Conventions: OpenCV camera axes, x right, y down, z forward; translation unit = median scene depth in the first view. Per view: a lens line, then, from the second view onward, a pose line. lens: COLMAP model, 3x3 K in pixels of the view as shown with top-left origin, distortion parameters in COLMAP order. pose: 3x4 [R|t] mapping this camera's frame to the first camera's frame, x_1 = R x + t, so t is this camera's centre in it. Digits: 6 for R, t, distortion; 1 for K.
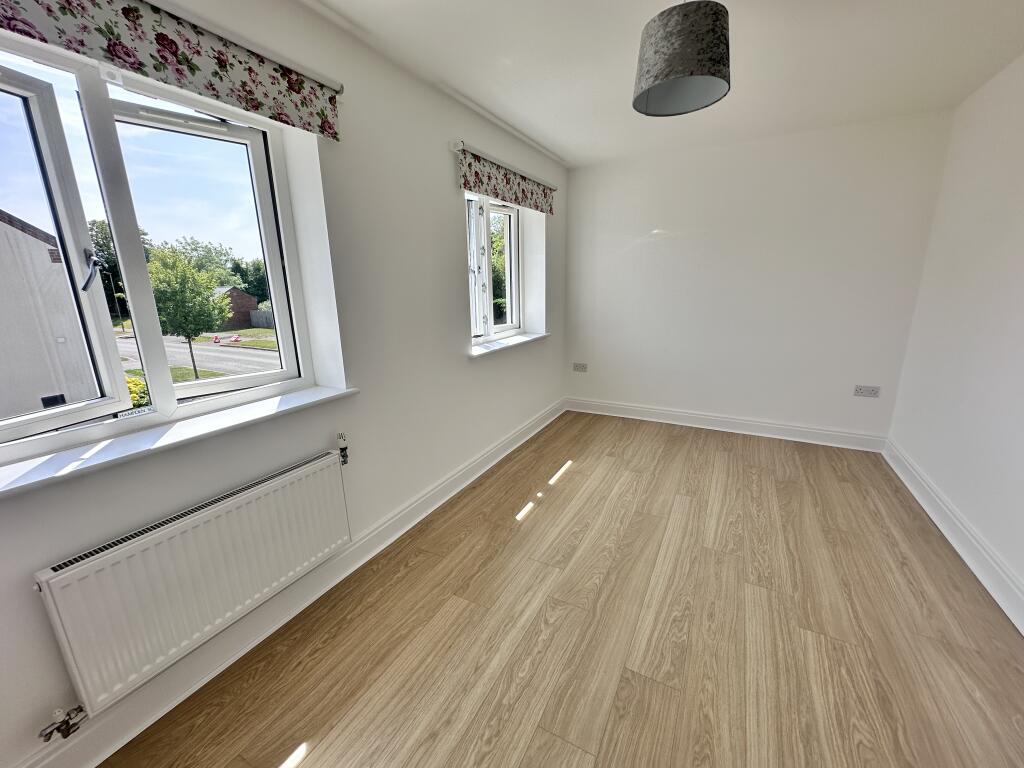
lens RADIAL K [[406.7, 0, 509.6], [0, 406.7, 383.7], [0, 0, 1]] dist [-0.003988, 0.000888]
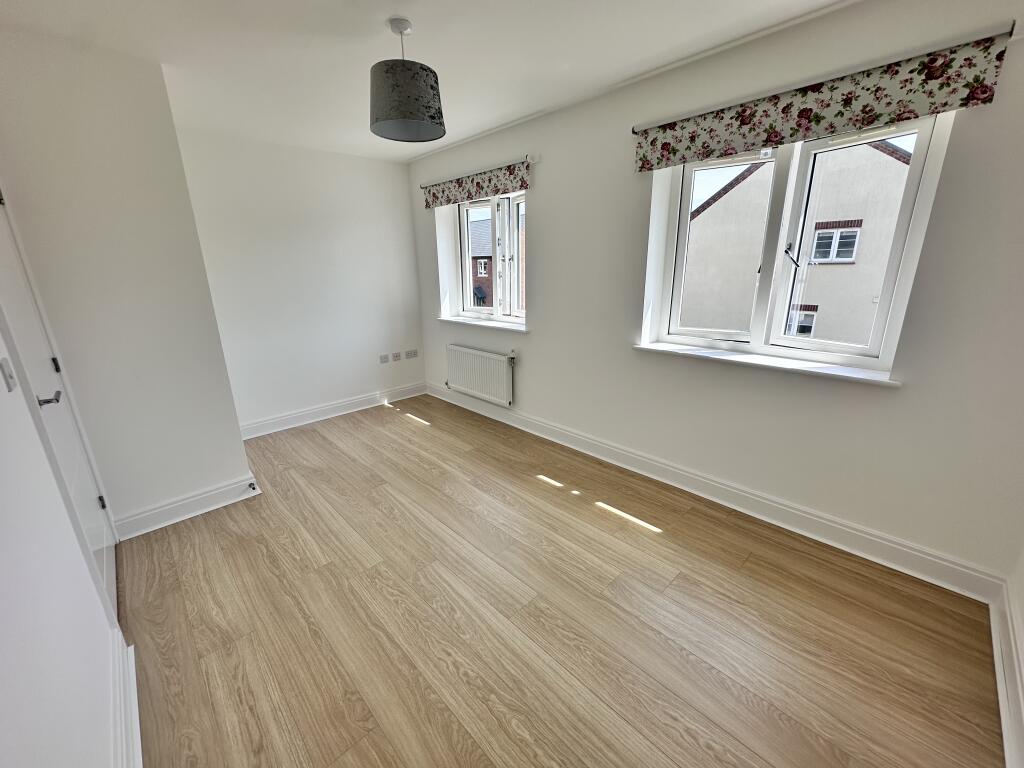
lens RADIAL K [[406.7, 0, 510.3], [0, 406.7, 382.4], [0, 0, 1]] dist [-0.003988, 0.000888]
pose [[-0.293989, 0.294854, -0.909193, 1.297069], [-0.203905, 0.909983, 0.361044, -0.401931], [0.933806, 0.291532, -0.207402, 1.366305]]
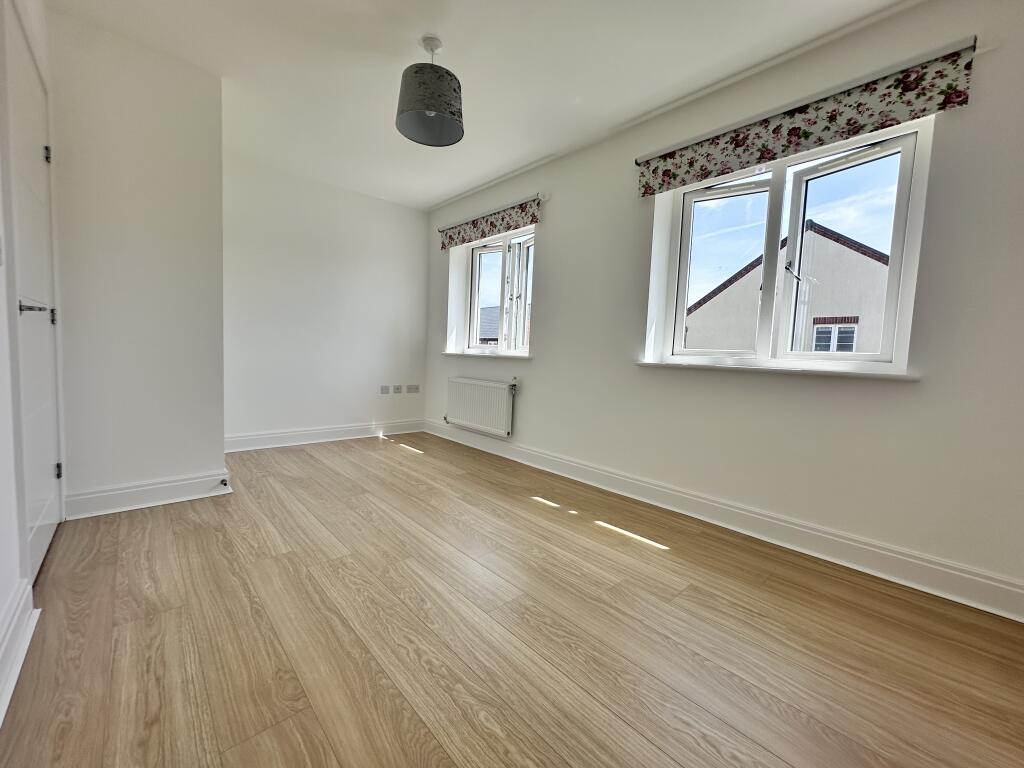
lens RADIAL K [[406.7, 0, 511.0], [0, 406.7, 383.9], [0, 0, 1]] dist [-0.003988, 0.000888]
pose [[-0.315434, 0.081848, -0.945411, 1.302059], [-0.259761, 0.950773, 0.168981, -0.151548], [0.912702, 0.298883, -0.278645, 1.451044]]
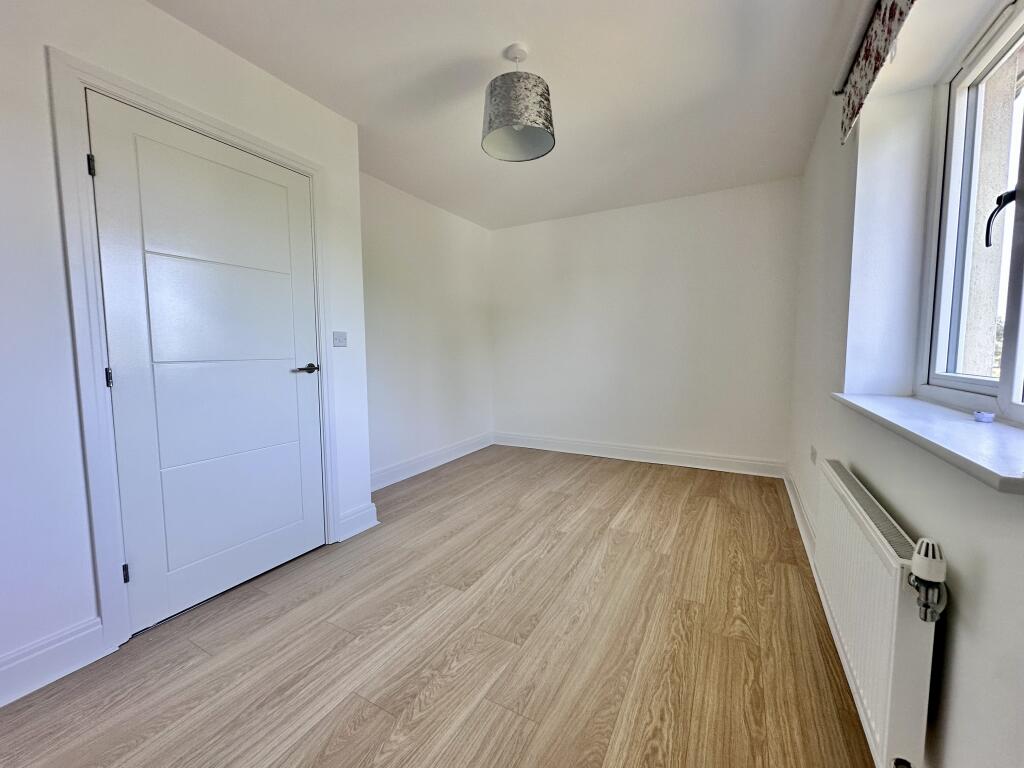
lens RADIAL K [[406.7, 0, 506.5], [0, 406.7, 383.5], [0, 0, 1]] dist [-0.003988, 0.000888]
pose [[-0.998910, 0.042509, 0.019258, 0.965274], [0.046426, 0.947159, 0.317388, -0.295616], [-0.004748, 0.317936, -0.948100, 1.673225]]
